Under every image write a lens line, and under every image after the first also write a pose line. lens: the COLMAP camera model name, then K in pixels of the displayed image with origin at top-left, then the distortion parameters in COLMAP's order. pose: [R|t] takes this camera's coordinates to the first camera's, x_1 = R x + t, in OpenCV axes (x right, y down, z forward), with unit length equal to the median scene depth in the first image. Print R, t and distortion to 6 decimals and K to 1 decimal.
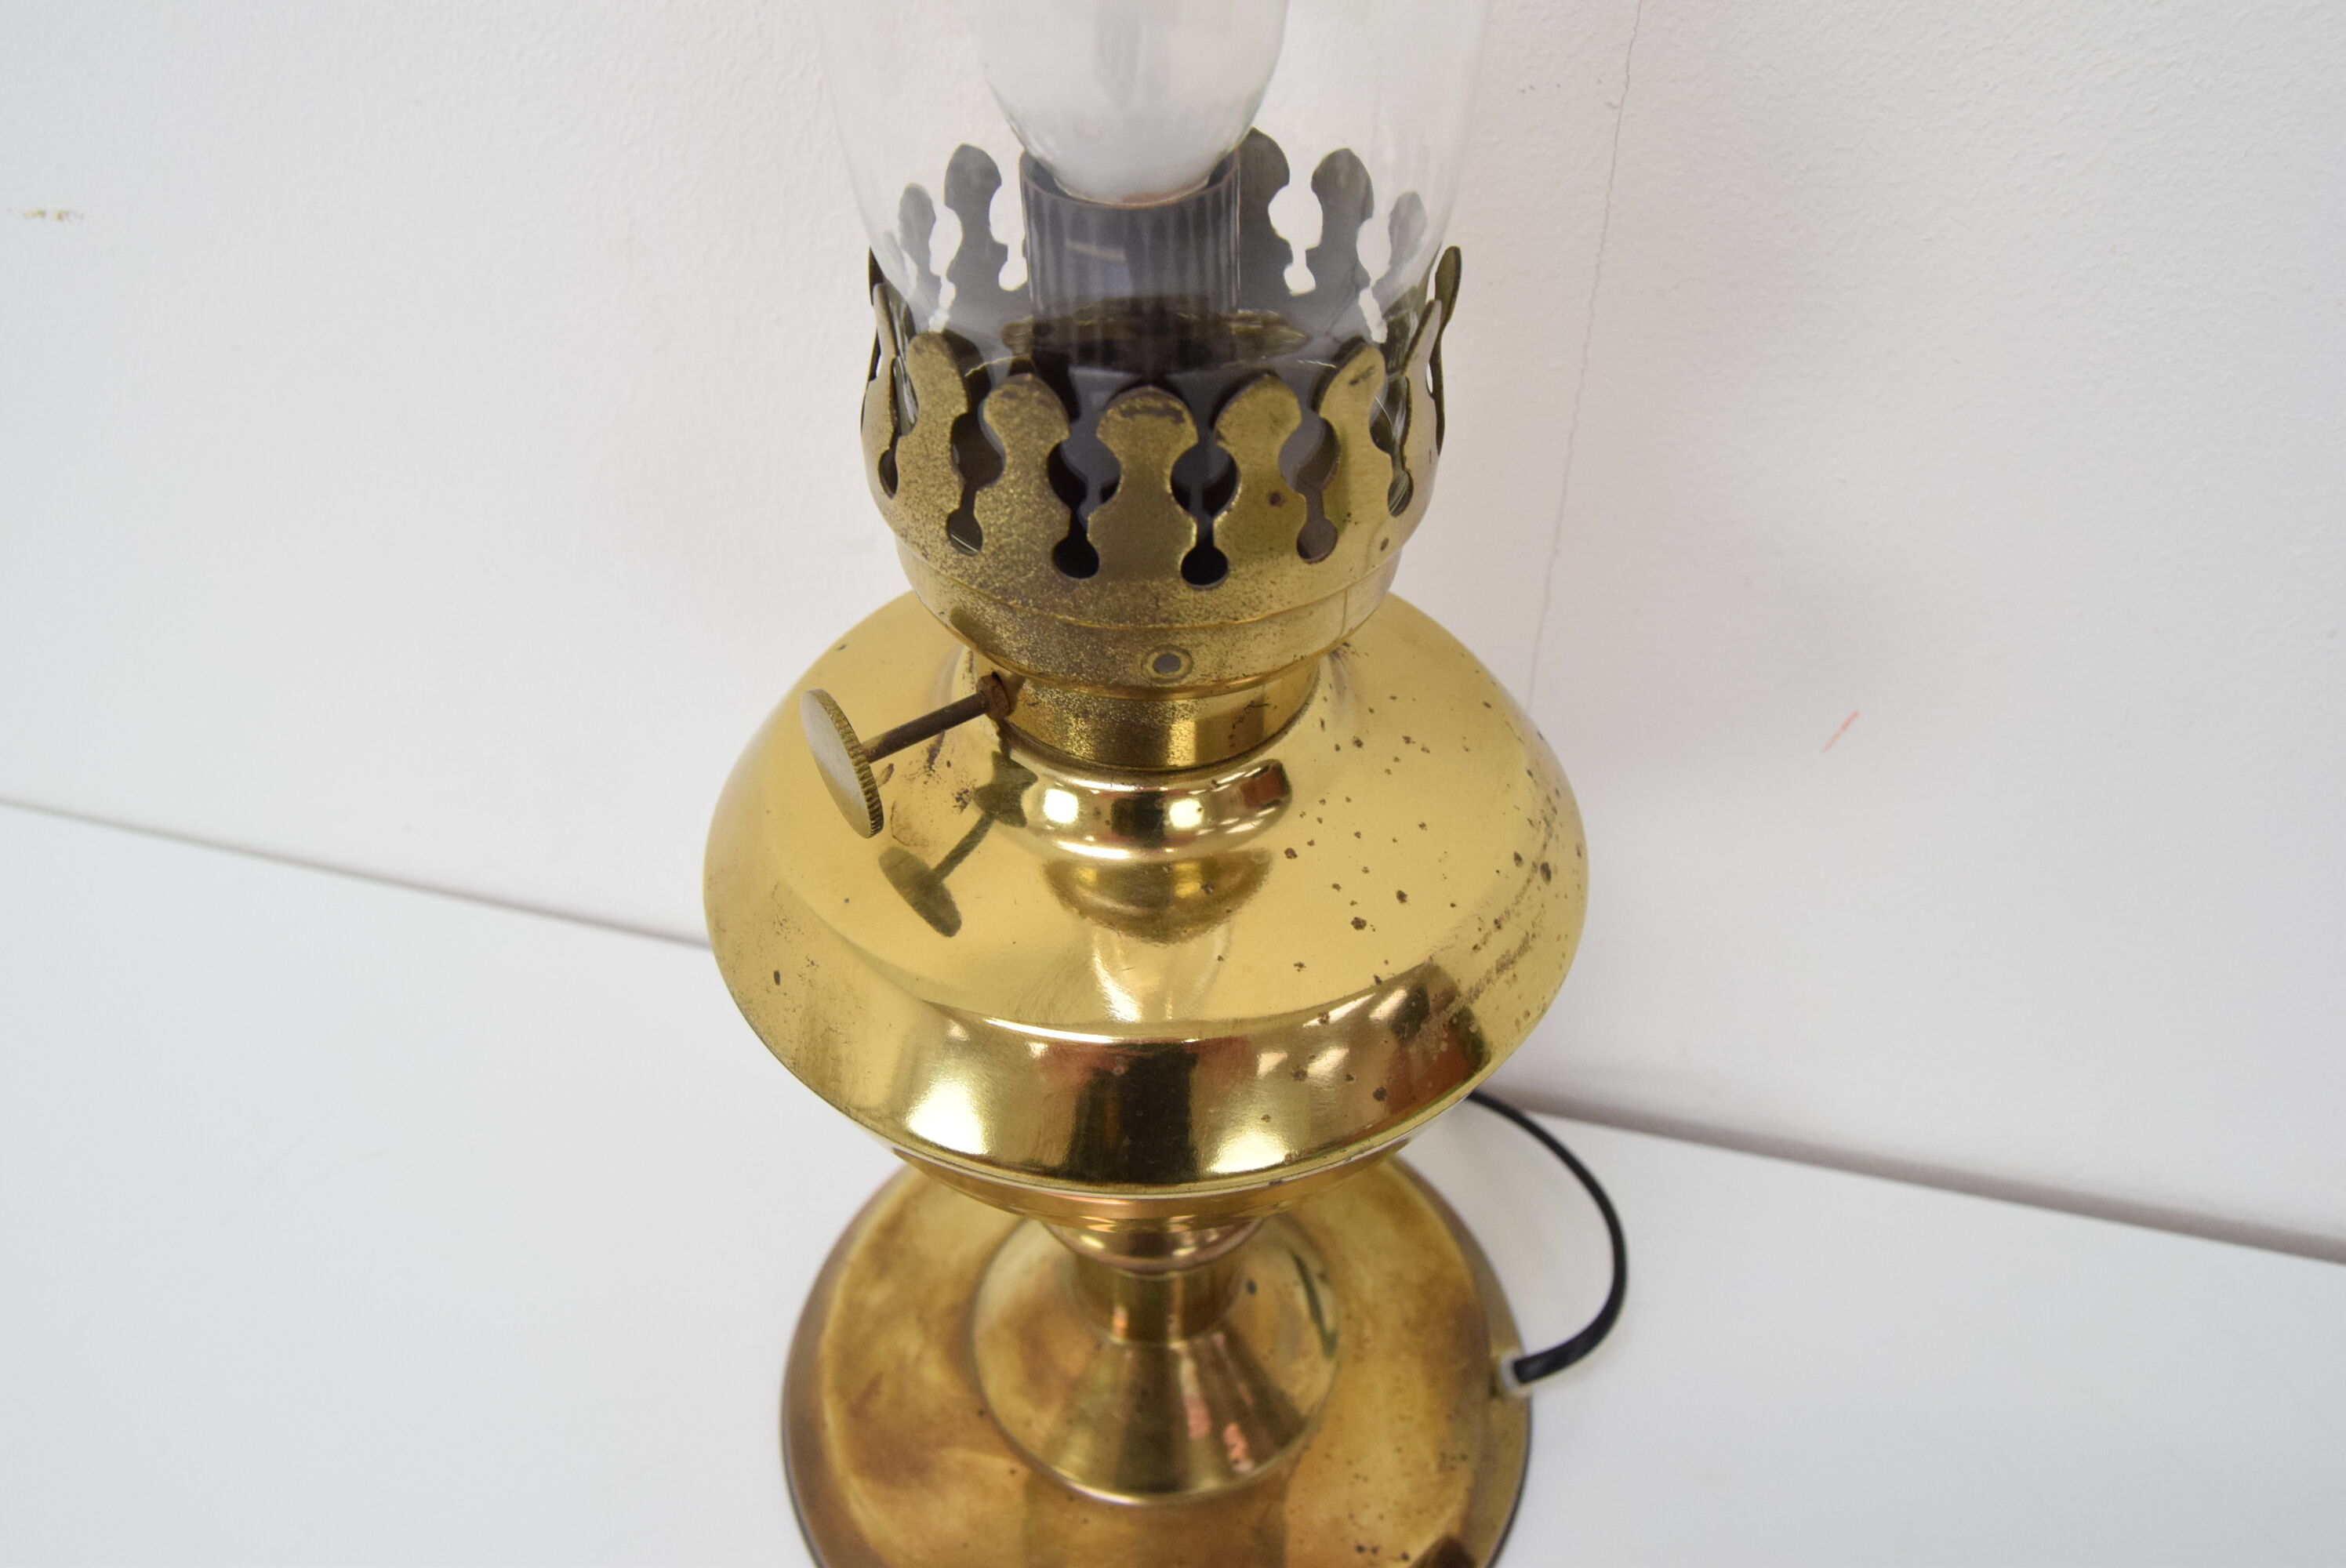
lens RADIAL K [[1861.0, 0, 1173.0], [0, 1861.0, 784.0], [0, 0, 1]] dist [-0.096195, 0.014570]
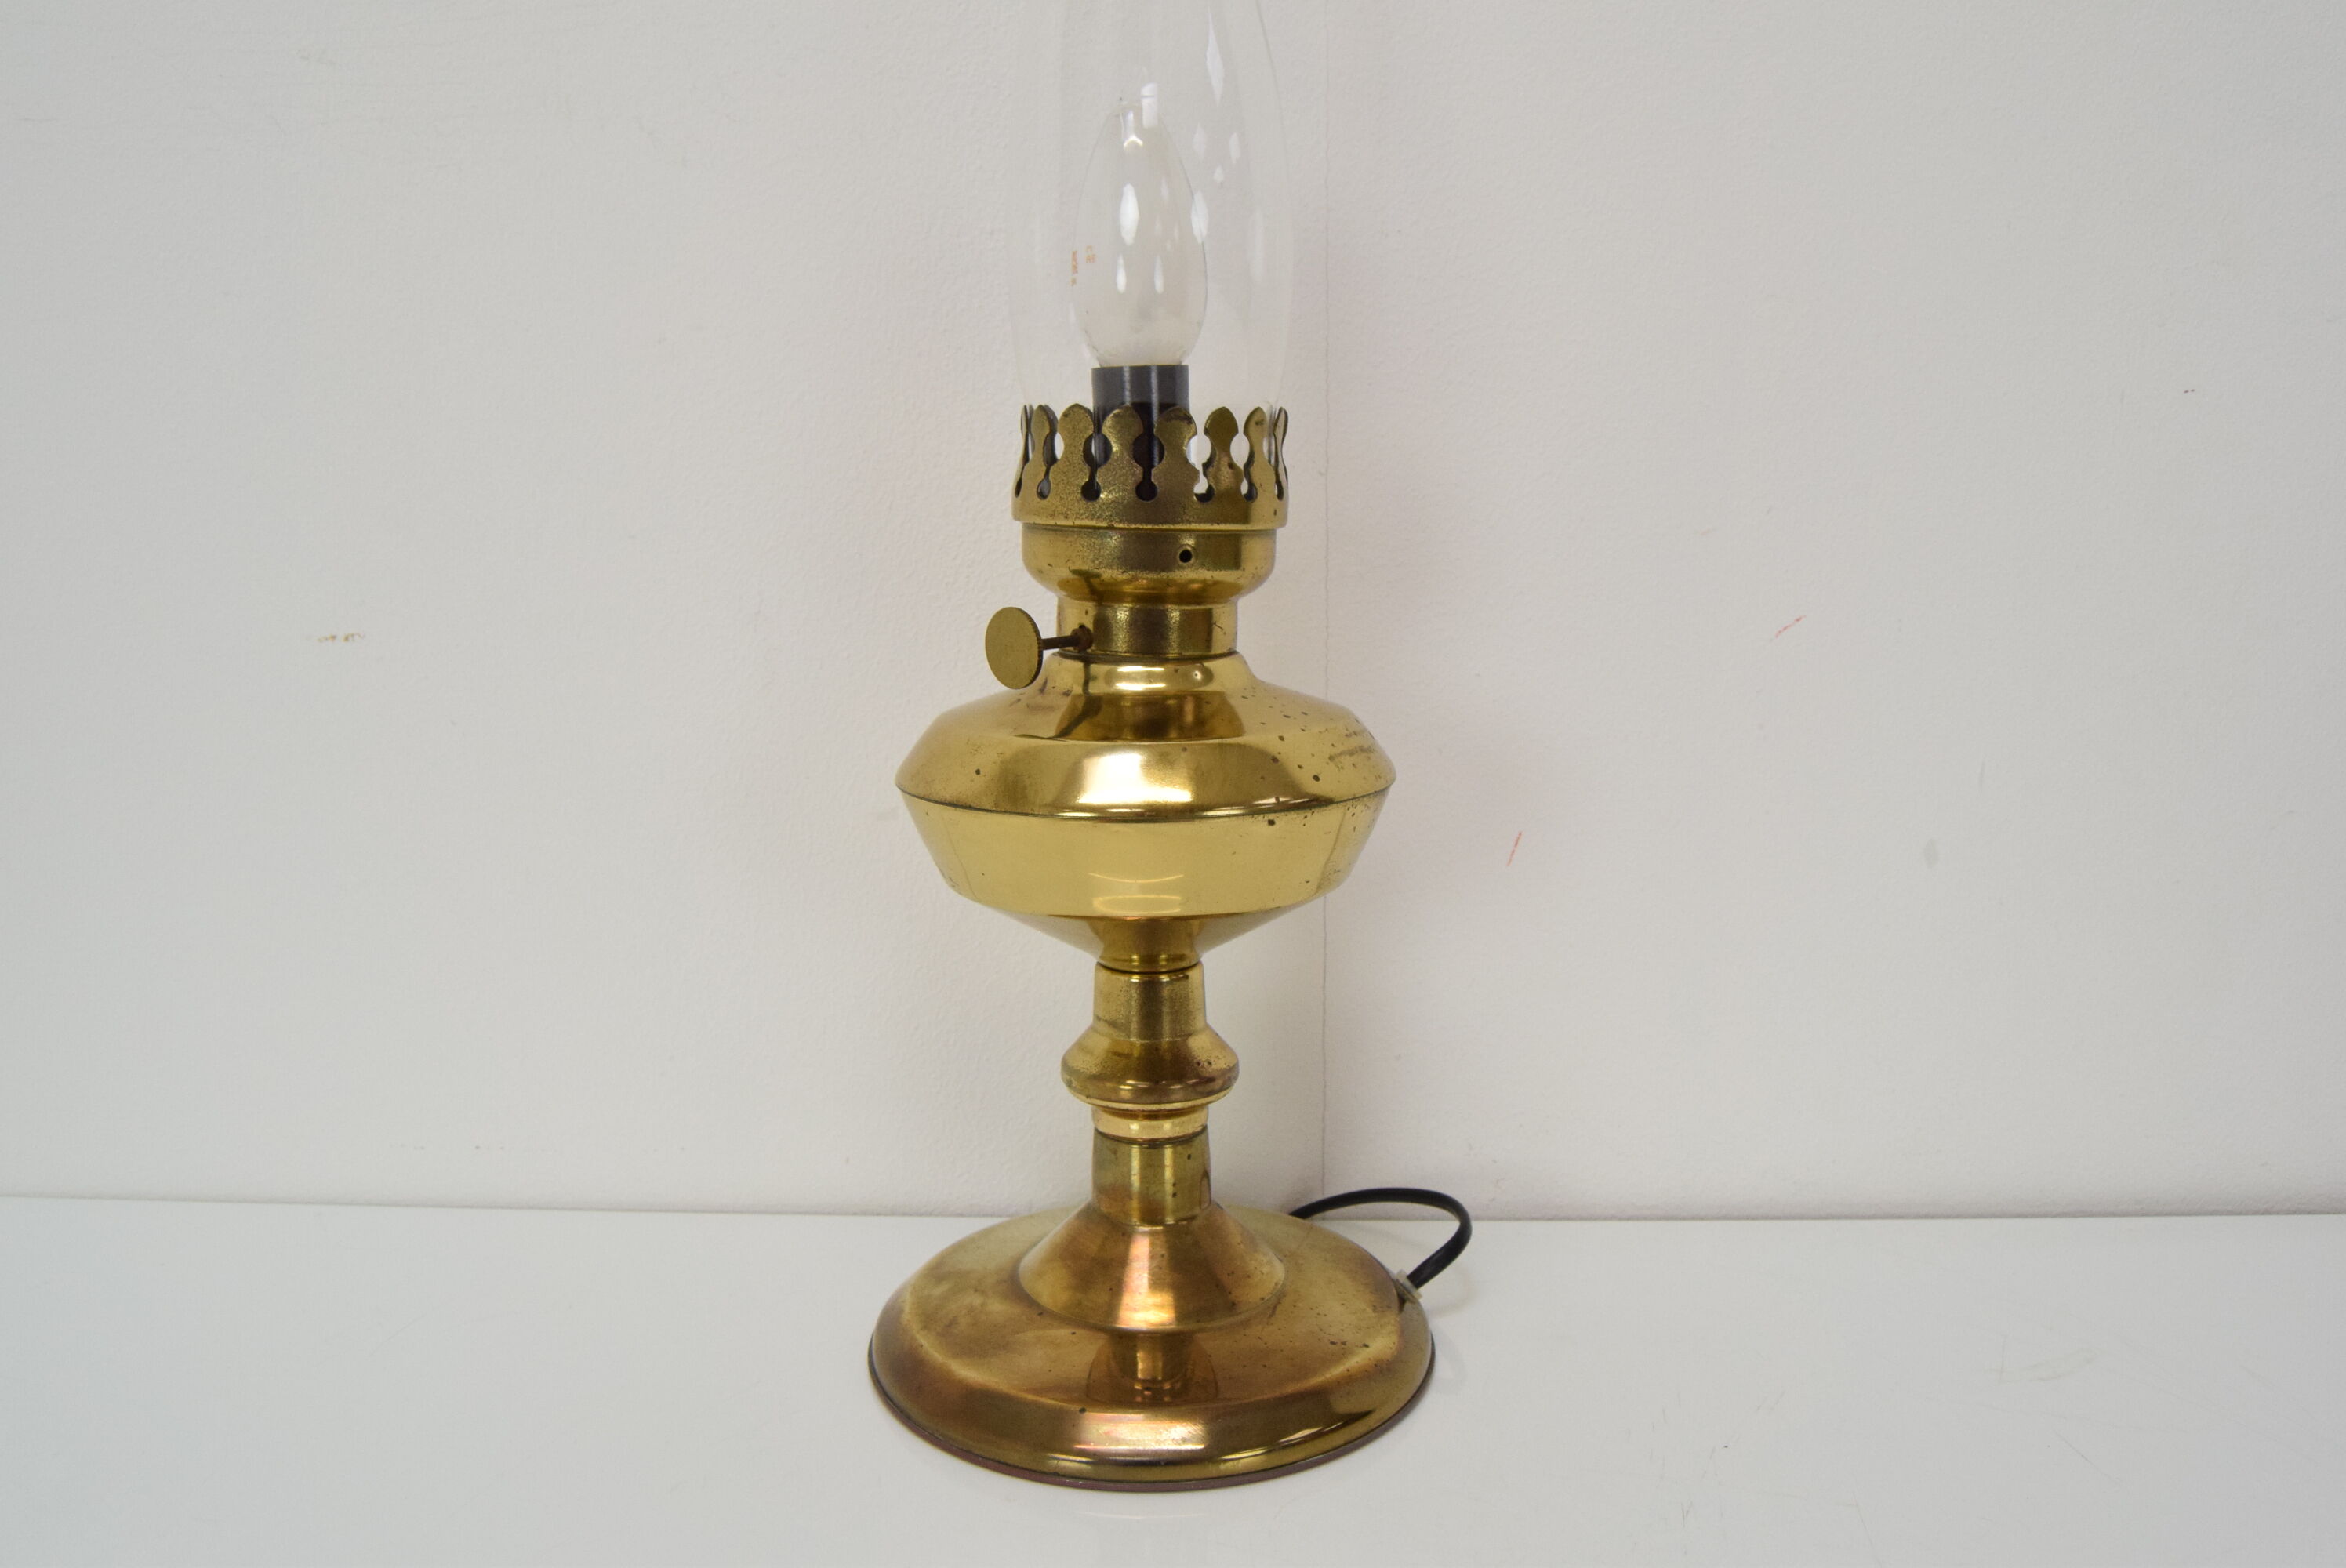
lens RADIAL K [[1861.0, 0, 1173.0], [0, 1861.0, 784.0], [0, 0, 1]] dist [-0.096195, 0.014570]
pose [[0.975965, -0.039496, 0.214319, -0.284303], [0.150090, 0.834847, -0.529626, 0.749691], [-0.158006, 0.549063, 0.820709, -0.340704]]
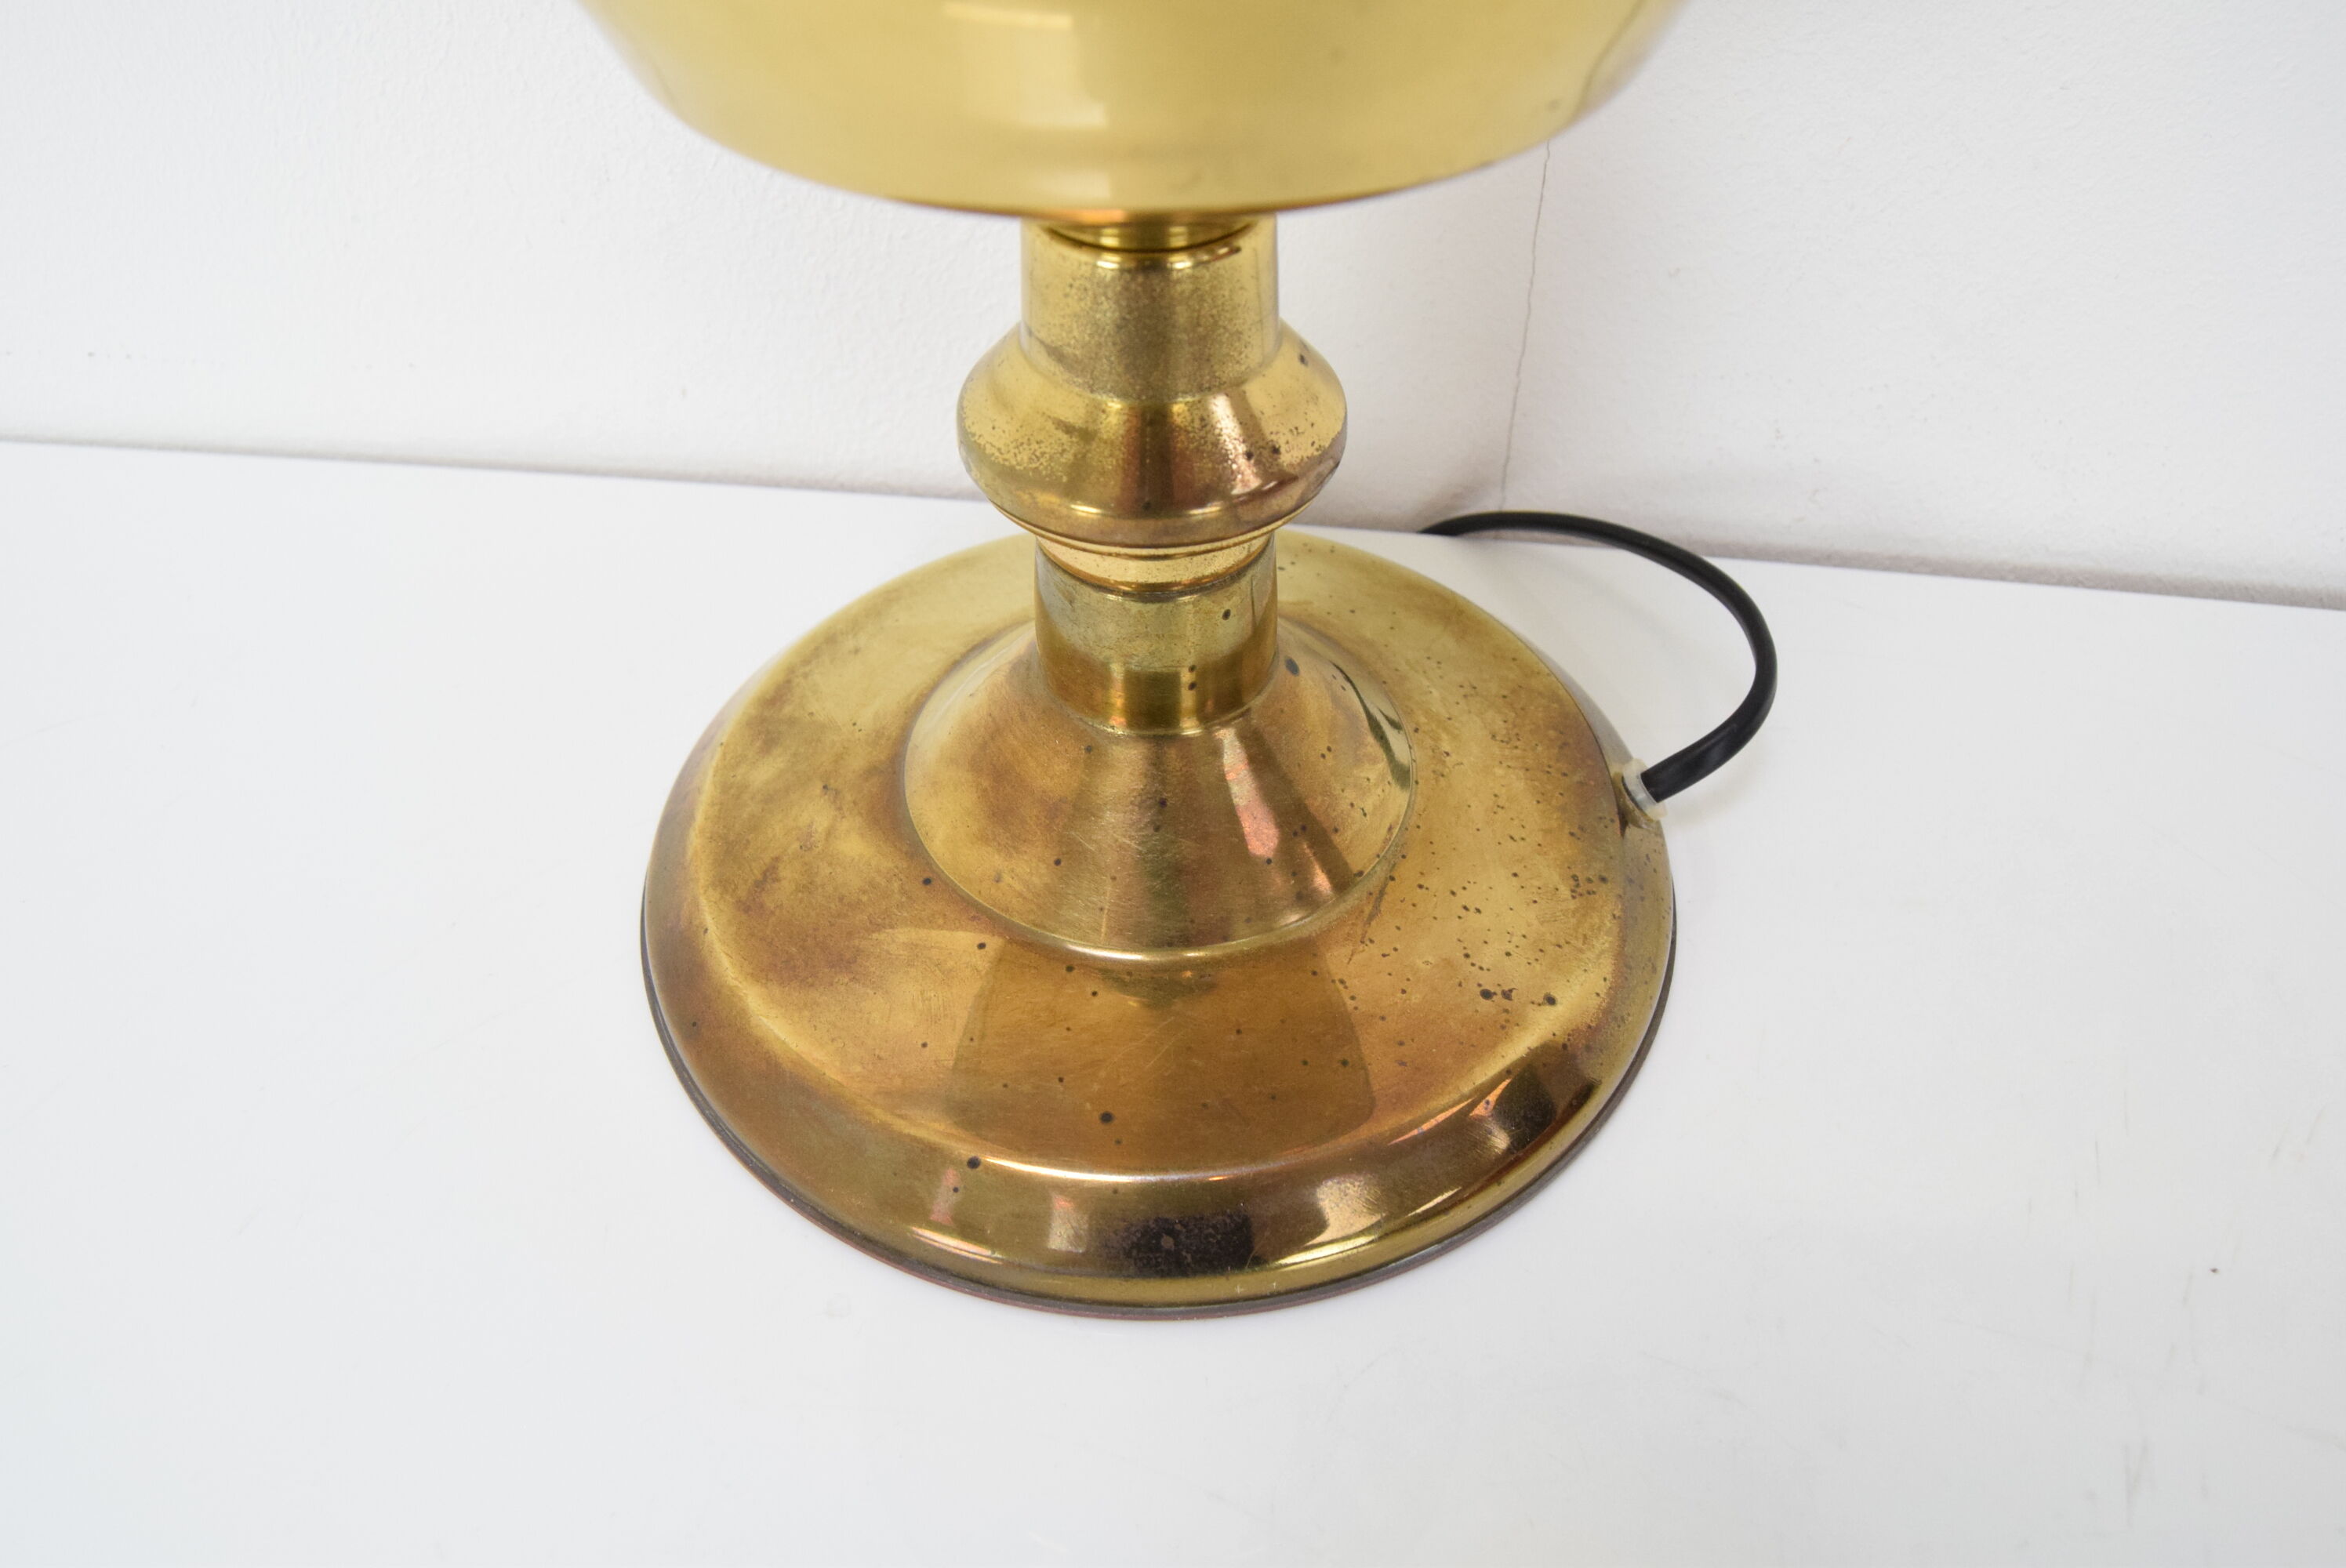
lens RADIAL K [[1861.0, 0, 1173.0], [0, 1861.0, 784.0], [0, 0, 1]] dist [-0.096195, 0.014570]
pose [[0.992416, -0.087475, 0.086364, -0.069311], [0.085002, 0.995870, 0.031908, 0.290598], [-0.088798, -0.024325, 0.995753, 0.286667]]
